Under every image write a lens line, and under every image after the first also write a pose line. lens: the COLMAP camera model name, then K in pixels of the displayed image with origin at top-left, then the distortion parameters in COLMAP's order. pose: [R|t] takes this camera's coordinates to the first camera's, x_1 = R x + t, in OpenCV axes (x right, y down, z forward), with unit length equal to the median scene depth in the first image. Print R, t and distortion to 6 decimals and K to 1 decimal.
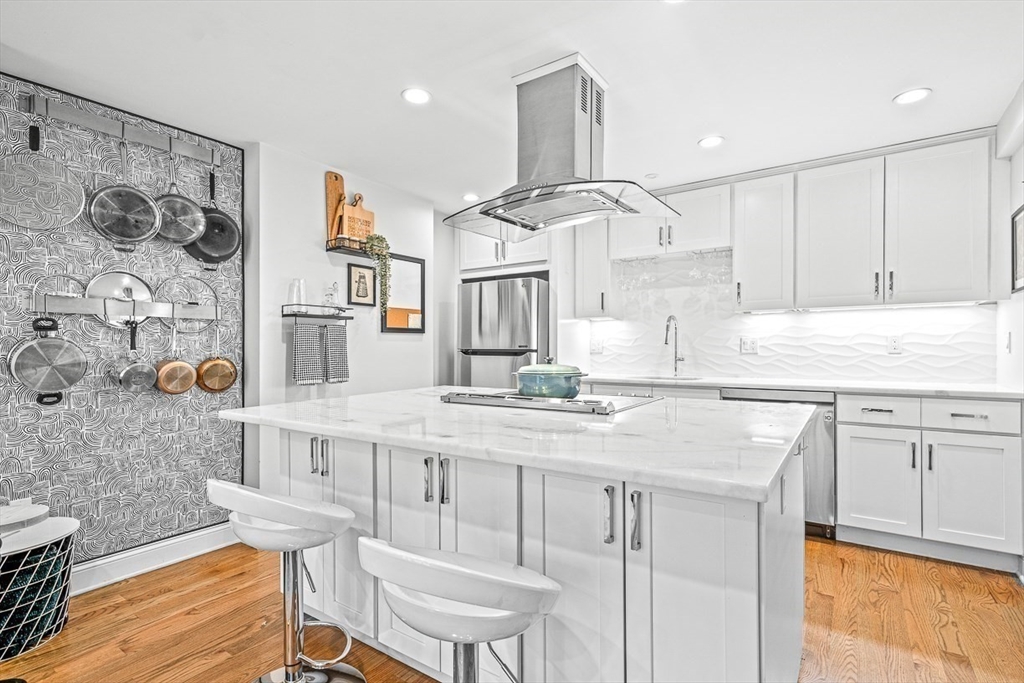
lens RADIAL K [[489.6, 0, 506.0], [0, 489.6, 347.4], [0, 0, 1]] dist [0.000836, 0.004356]
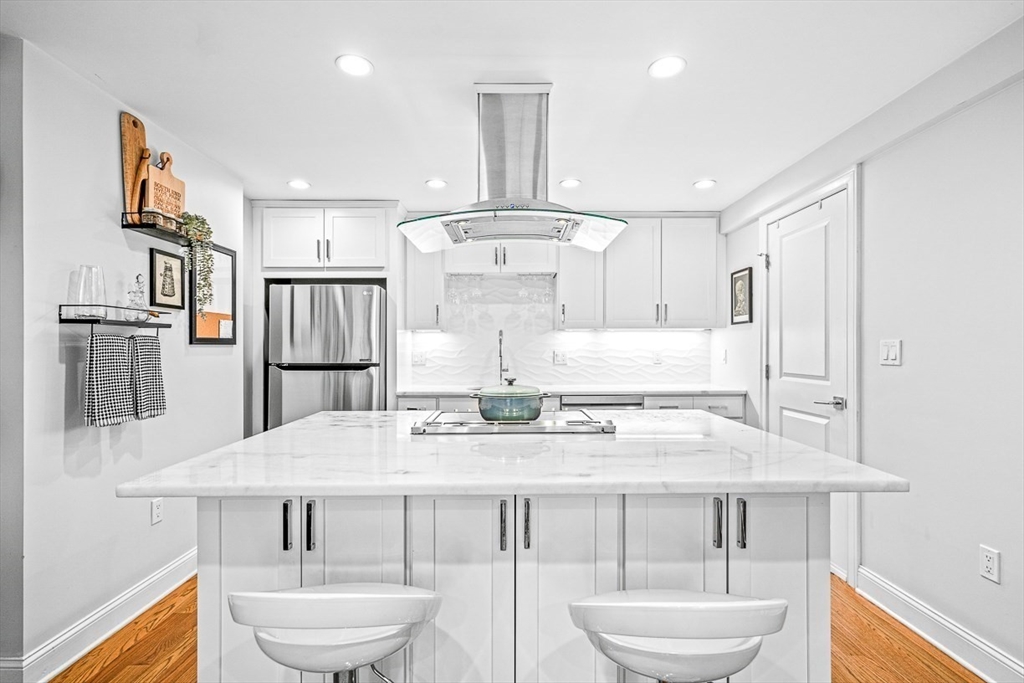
lens RADIAL K [[489.6, 0, 505.4], [0, 489.6, 350.4], [0, 0, 1]] dist [0.000836, 0.004356]
pose [[0.819027, -0.000459, 0.573755, -0.301193], [0.000016, 1.000000, 0.000777, -0.023162], [-0.573756, -0.000627, 0.819026, 0.118611]]
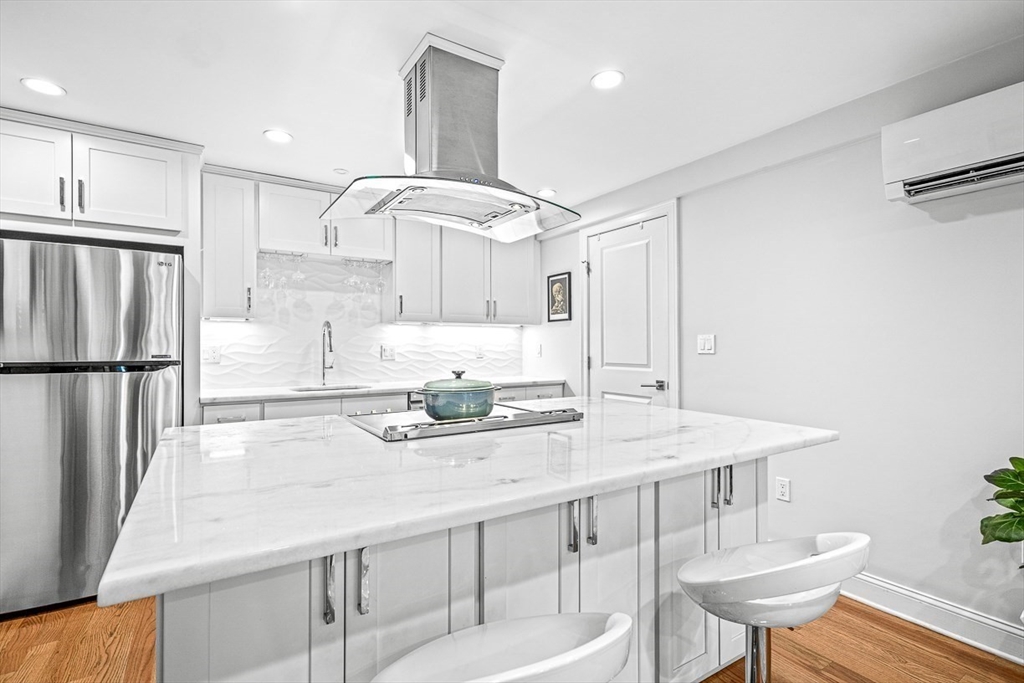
lens RADIAL K [[489.6, 0, 507.3], [0, 489.6, 346.0], [0, 0, 1]] dist [0.000836, 0.004356]
pose [[0.382470, 0.003991, 0.923959, -0.435312], [0.001946, 0.999985, -0.005125, -0.013095], [-0.923966, 0.003758, 0.382457, 0.352897]]
